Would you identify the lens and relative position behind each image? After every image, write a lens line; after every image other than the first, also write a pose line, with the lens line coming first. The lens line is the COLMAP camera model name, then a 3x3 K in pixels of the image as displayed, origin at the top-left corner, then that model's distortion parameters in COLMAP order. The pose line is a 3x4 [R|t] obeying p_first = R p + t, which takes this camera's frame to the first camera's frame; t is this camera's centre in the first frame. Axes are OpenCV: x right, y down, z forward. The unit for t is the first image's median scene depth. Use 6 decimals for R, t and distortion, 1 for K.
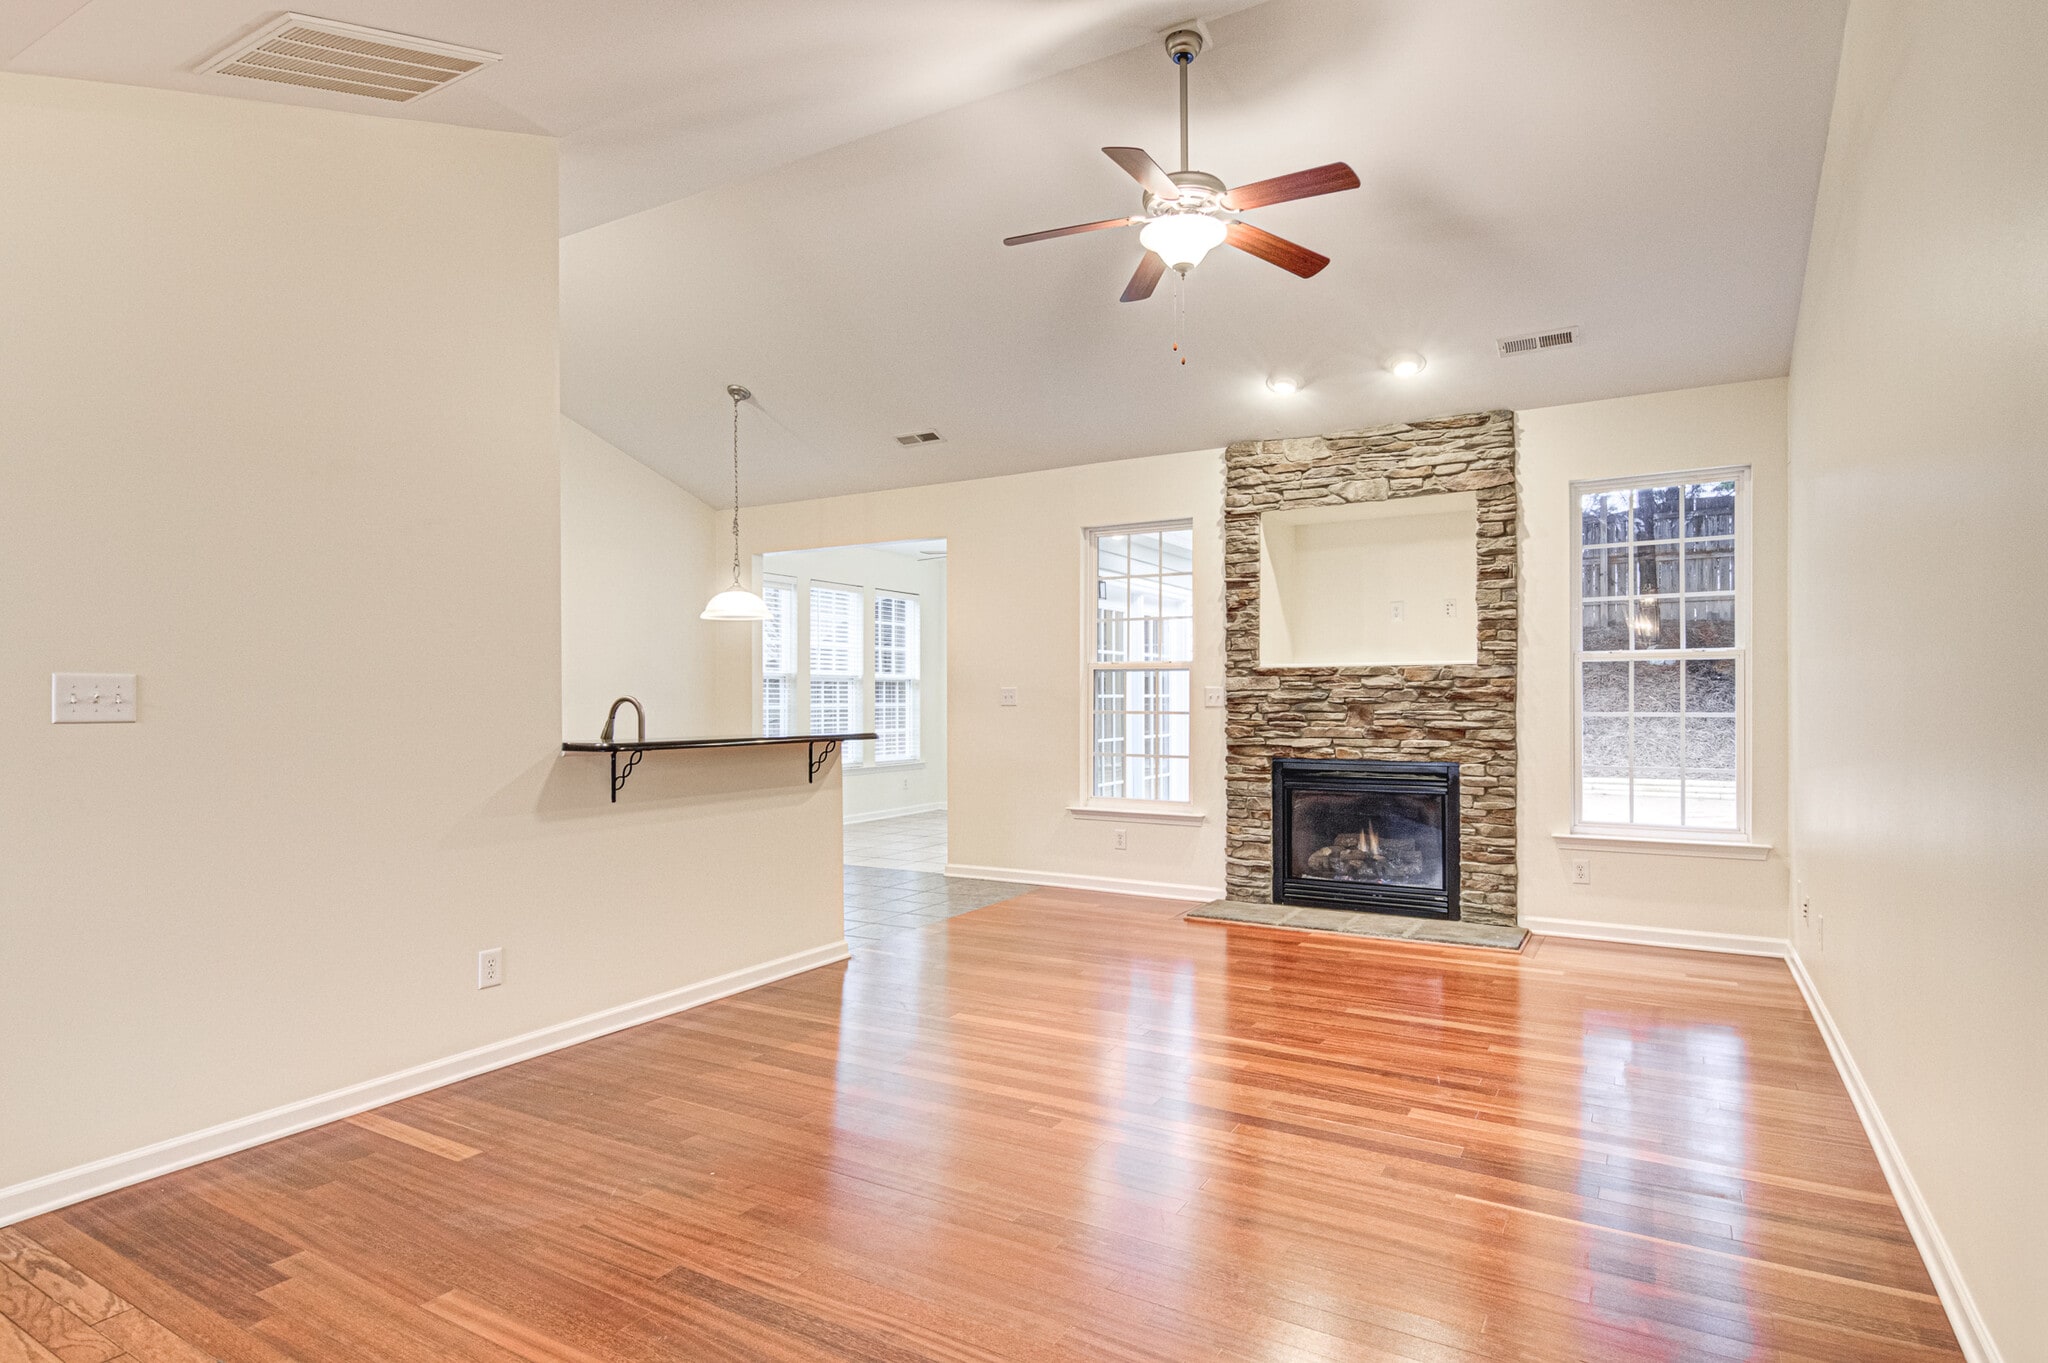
lens RADIAL K [[1062.0, 0, 1035.8], [0, 1062.0, 691.7], [0, 0, 1]] dist [0.004732, -0.001678]
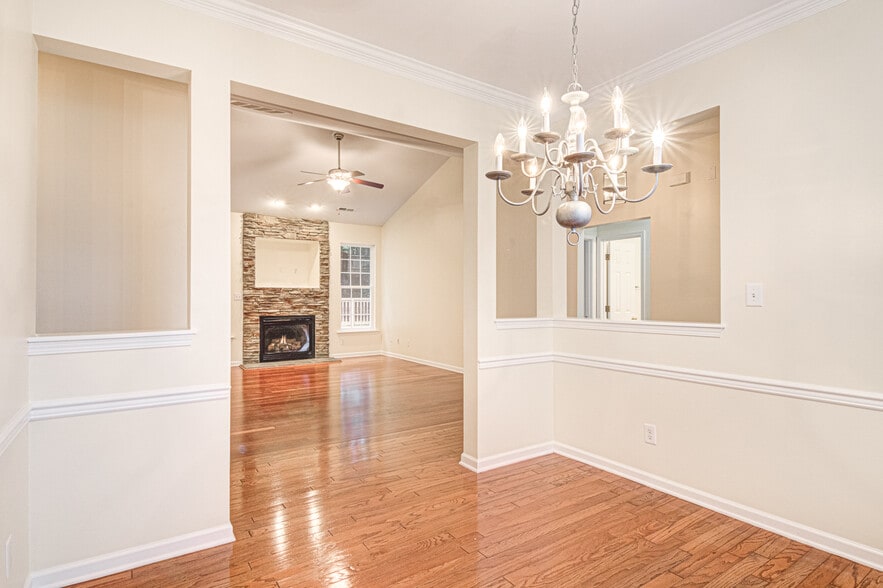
lens RADIAL K [[457.9, 0, 444.4], [0, 457.9, 299.0], [0, 0, 1]] dist [0.004732, -0.001678]
pose [[0.418572, 0.000335, 0.908184, -0.798347], [-0.007731, 0.999965, 0.003194, 0.003025], [-0.908151, -0.008358, 0.418560, -0.059726]]
